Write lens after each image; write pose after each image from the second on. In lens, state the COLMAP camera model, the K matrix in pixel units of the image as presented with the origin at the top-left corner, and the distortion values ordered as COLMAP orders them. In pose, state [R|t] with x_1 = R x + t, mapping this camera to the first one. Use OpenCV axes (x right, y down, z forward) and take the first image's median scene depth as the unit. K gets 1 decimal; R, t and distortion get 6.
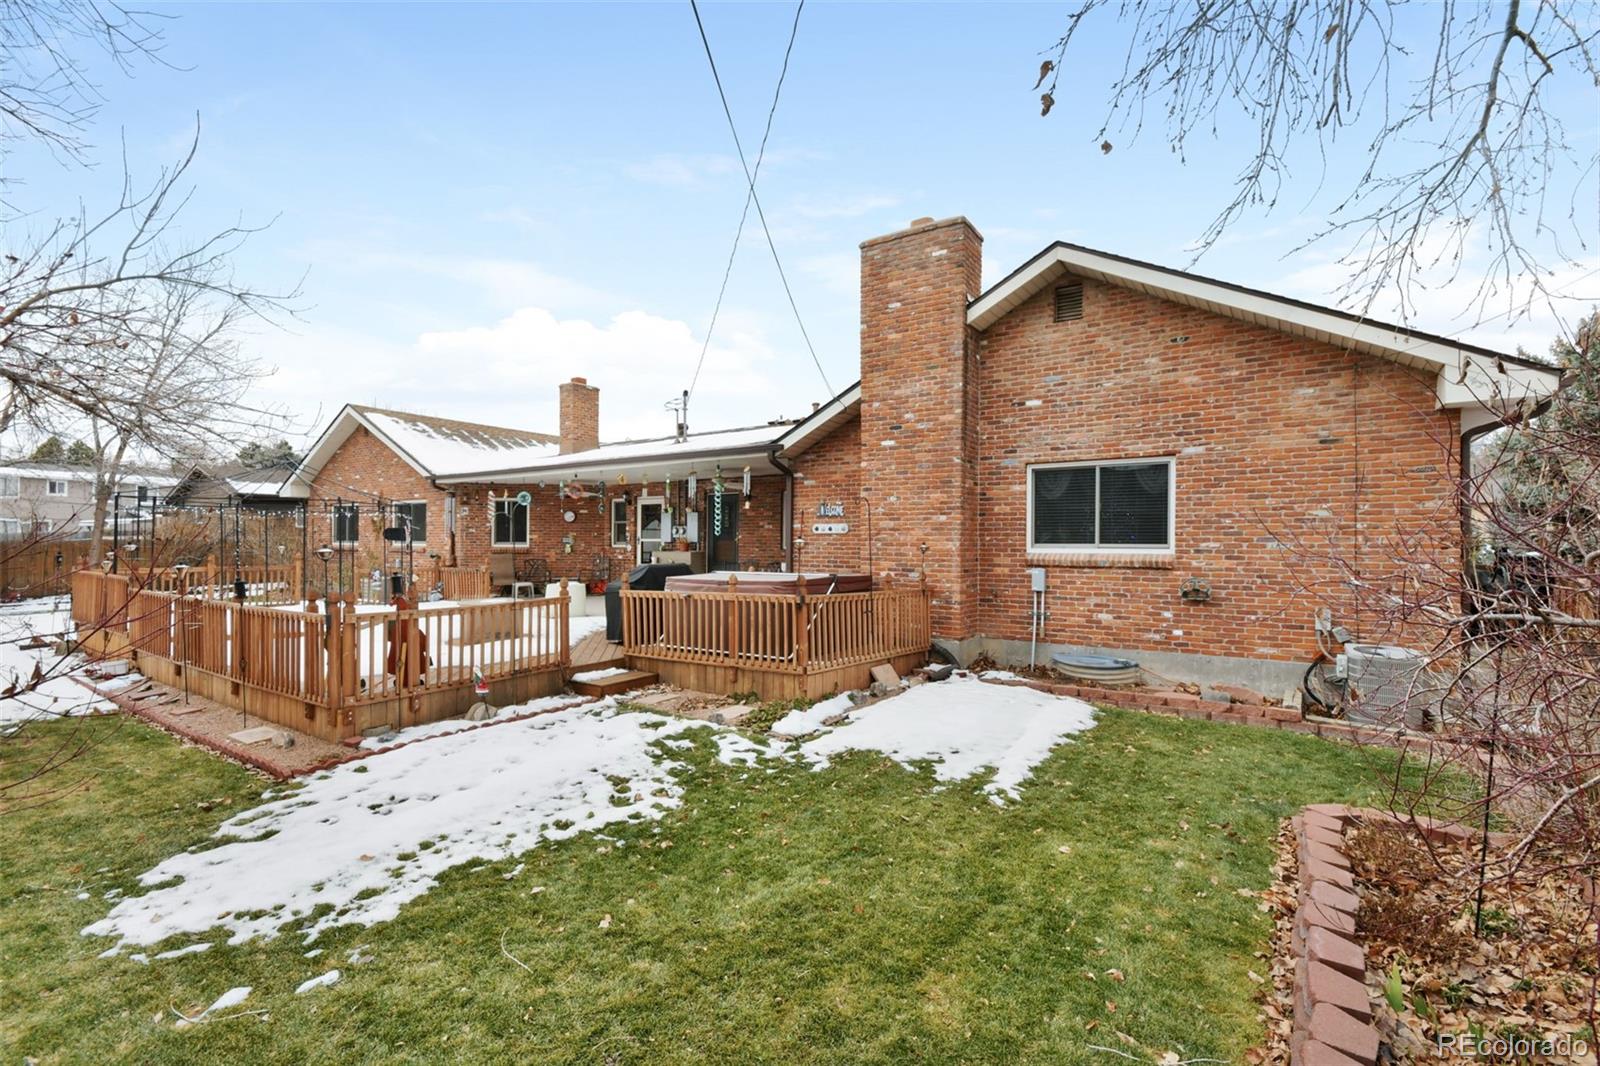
lens RADIAL K [[781.8, 0, 800.9], [0, 781.8, 540.0], [0, 0, 1]] dist [0.006899, 0.000733]
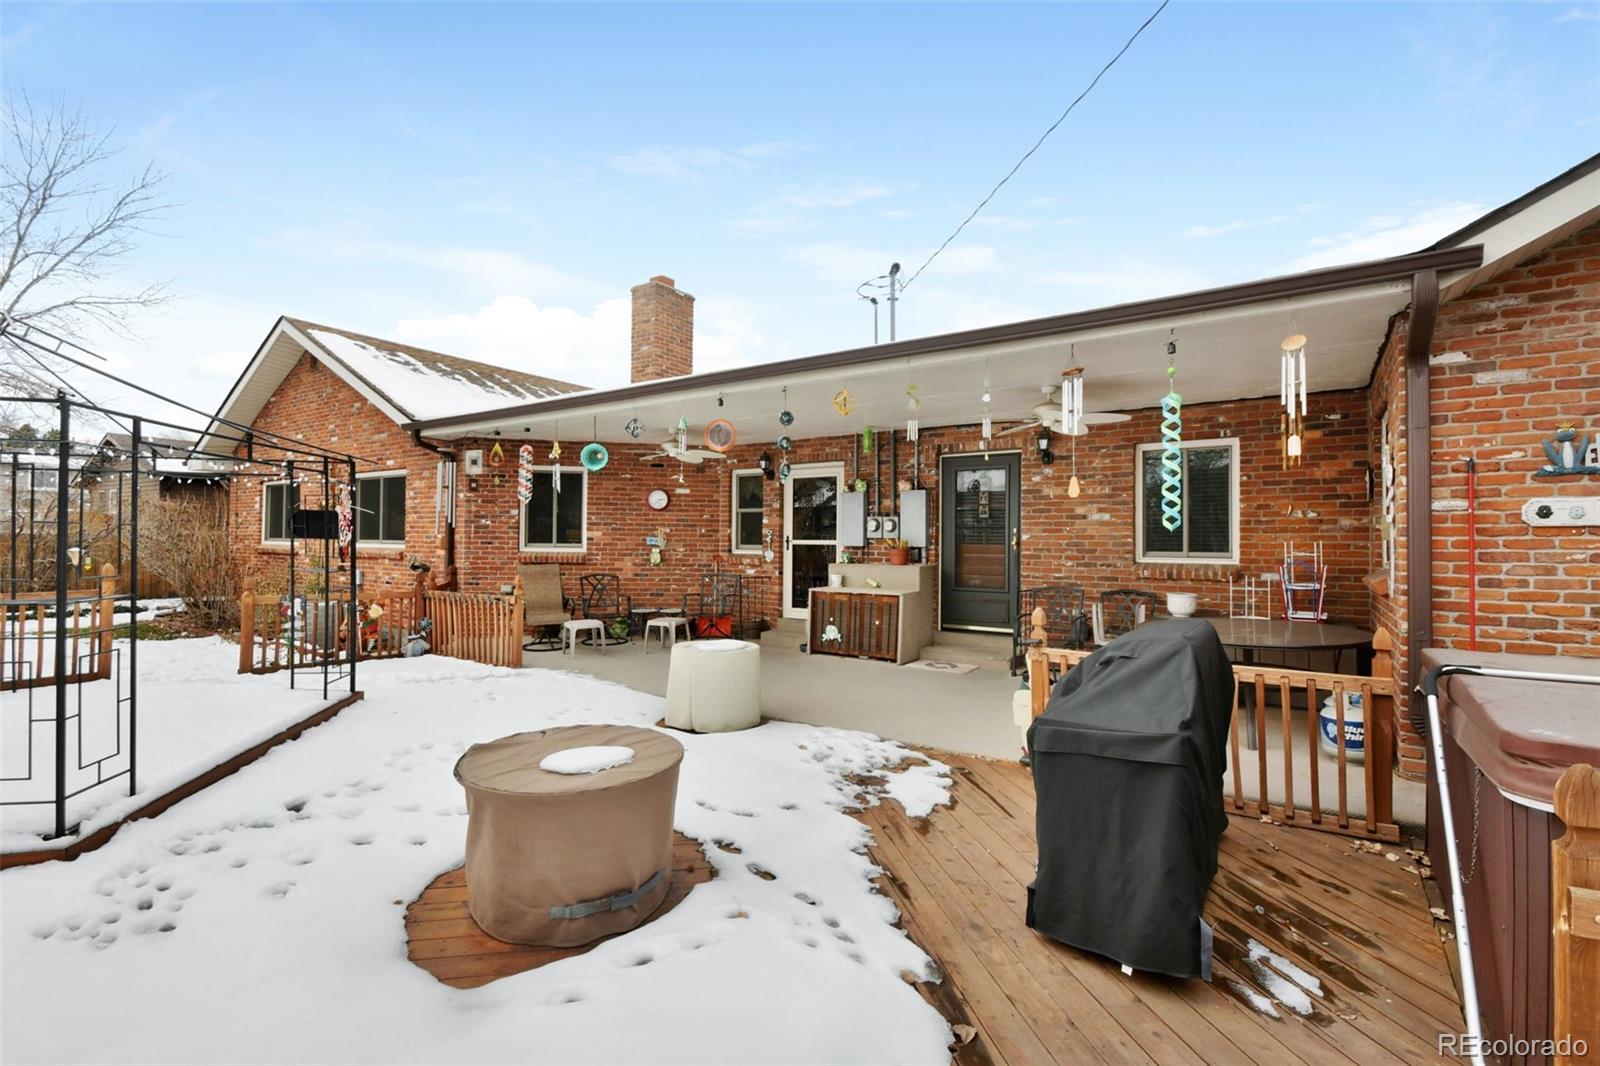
lens RADIAL K [[731.3, 0, 803.2], [0, 731.3, 534.5], [0, 0, 1]] dist [0.002468, -0.000345]
pose [[0.999637, 0.008996, 0.025406, -0.204161], [-0.008686, 0.999887, -0.012284, 0.001153], [-0.025514, 0.012059, 0.999602, 0.466048]]
